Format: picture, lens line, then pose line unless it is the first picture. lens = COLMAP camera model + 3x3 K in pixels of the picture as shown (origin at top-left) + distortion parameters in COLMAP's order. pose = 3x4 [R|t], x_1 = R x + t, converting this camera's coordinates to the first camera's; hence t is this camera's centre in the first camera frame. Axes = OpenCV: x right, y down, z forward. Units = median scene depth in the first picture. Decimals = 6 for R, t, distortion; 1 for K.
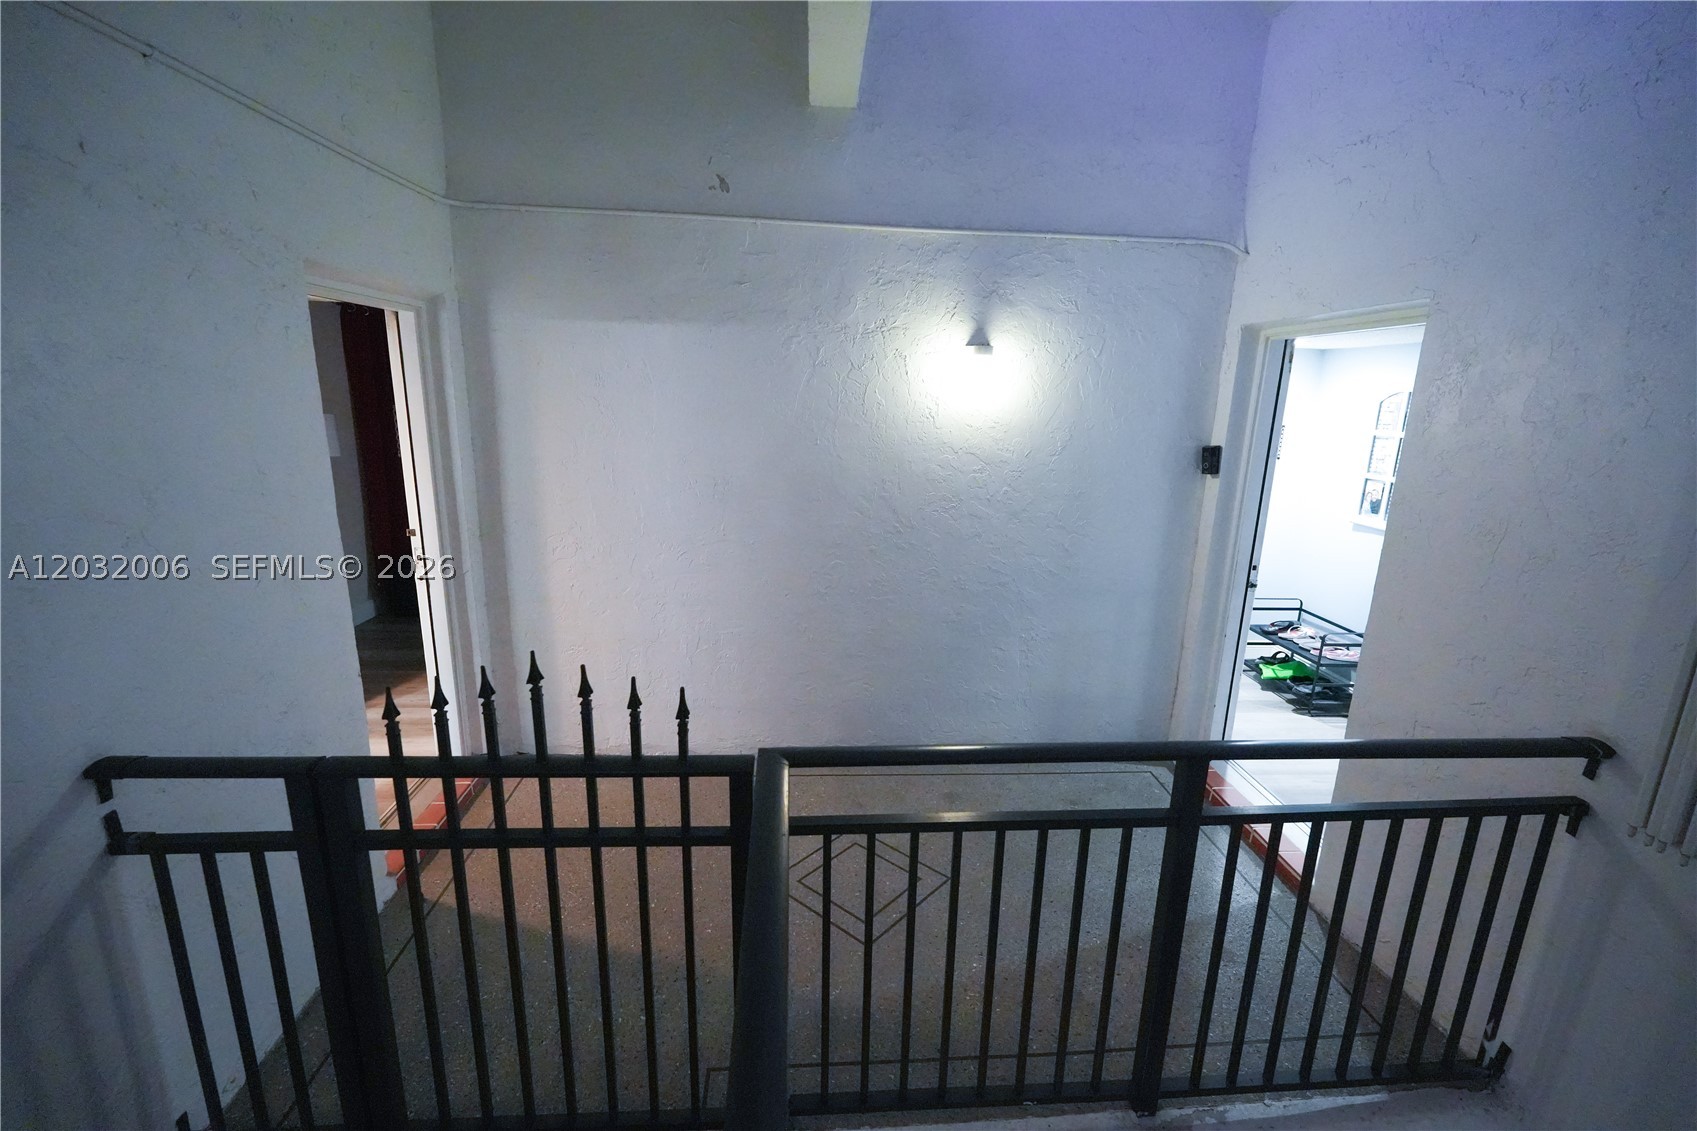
lens RADIAL K [[735.8, 0, 851.6], [0, 735.8, 564.4], [0, 0, 1]] dist [0.005166, -0.000415]
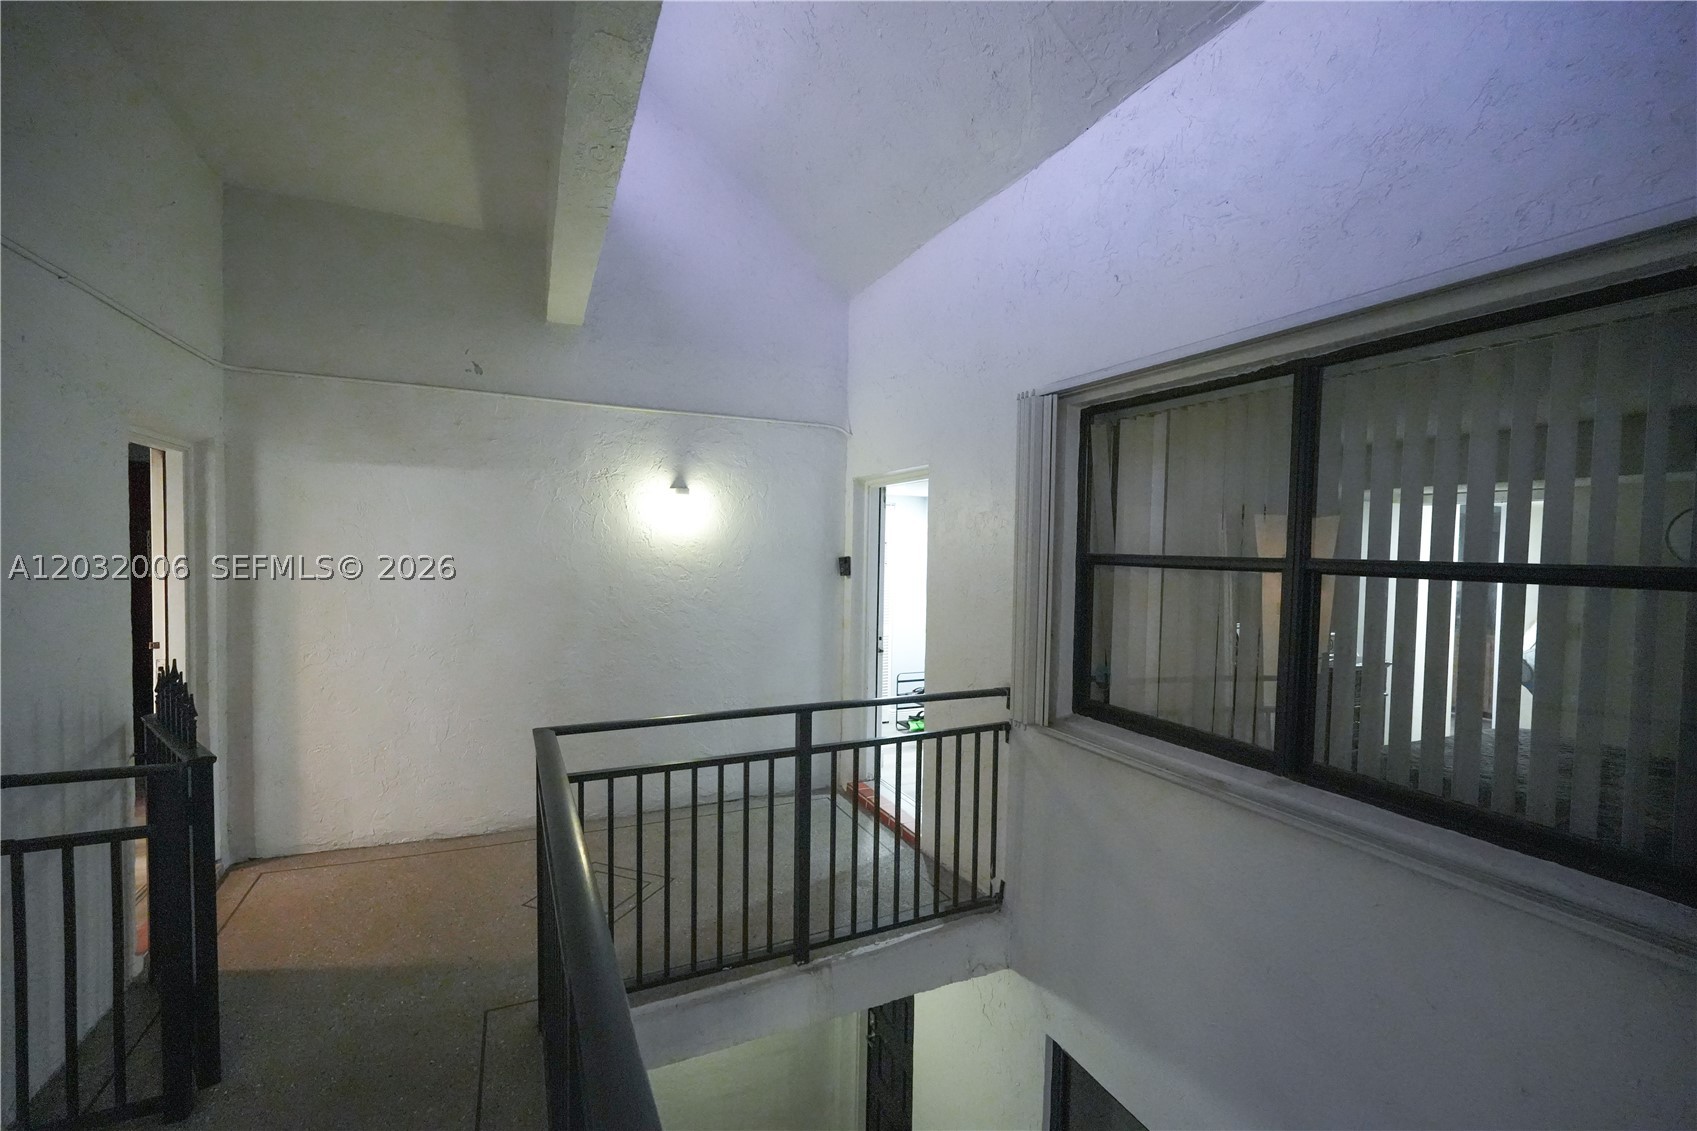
lens RADIAL K [[735.8, 0, 849.3], [0, 735.8, 566.3], [0, 0, 1]] dist [0.005166, -0.000415]
pose [[0.935856, -0.021574, 0.351722, -0.022675], [0.091181, 0.978957, -0.182565, 0.150926], [-0.340382, 0.202925, 0.918130, -0.414258]]
